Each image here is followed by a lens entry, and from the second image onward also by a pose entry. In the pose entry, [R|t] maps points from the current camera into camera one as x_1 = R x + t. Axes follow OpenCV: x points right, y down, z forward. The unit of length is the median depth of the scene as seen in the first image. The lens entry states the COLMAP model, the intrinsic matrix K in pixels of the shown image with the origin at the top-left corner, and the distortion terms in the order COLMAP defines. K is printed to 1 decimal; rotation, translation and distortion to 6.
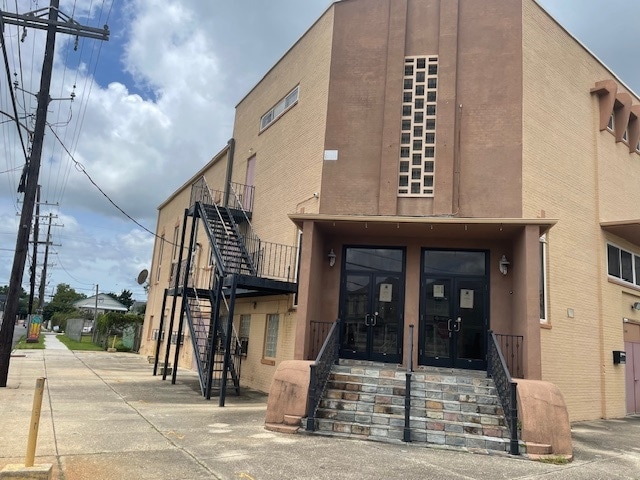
lens RADIAL K [[489.5, 0, 318.7], [0, 489.5, 238.9], [0, 0, 1]] dist [0.111966, -0.151186]
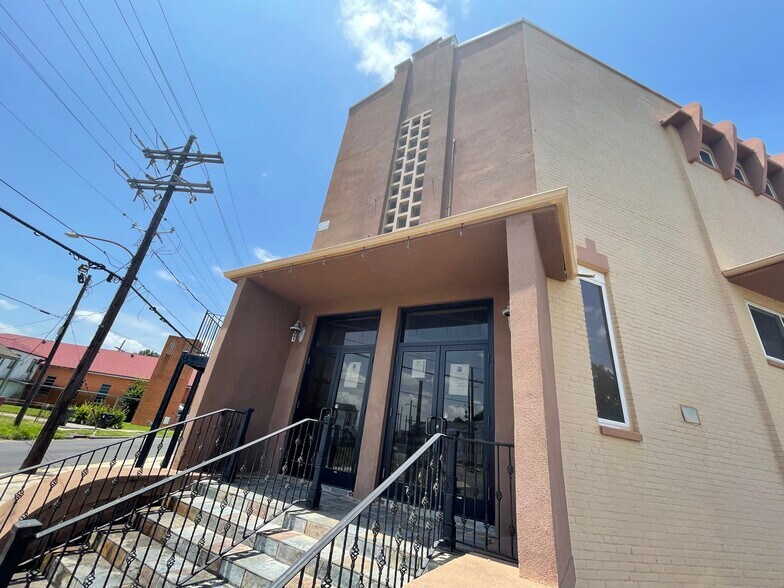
lens RADIAL K [[311.7, 0, 389.8], [0, 311.7, 292.6], [0, 0, 1]] dist [0.001165, -0.000136]
pose [[0.936050, -0.102132, -0.336718, 0.325079], [0.007165, 0.962283, -0.271956, 0.110609], [0.351794, 0.252152, 0.901477, 0.543207]]
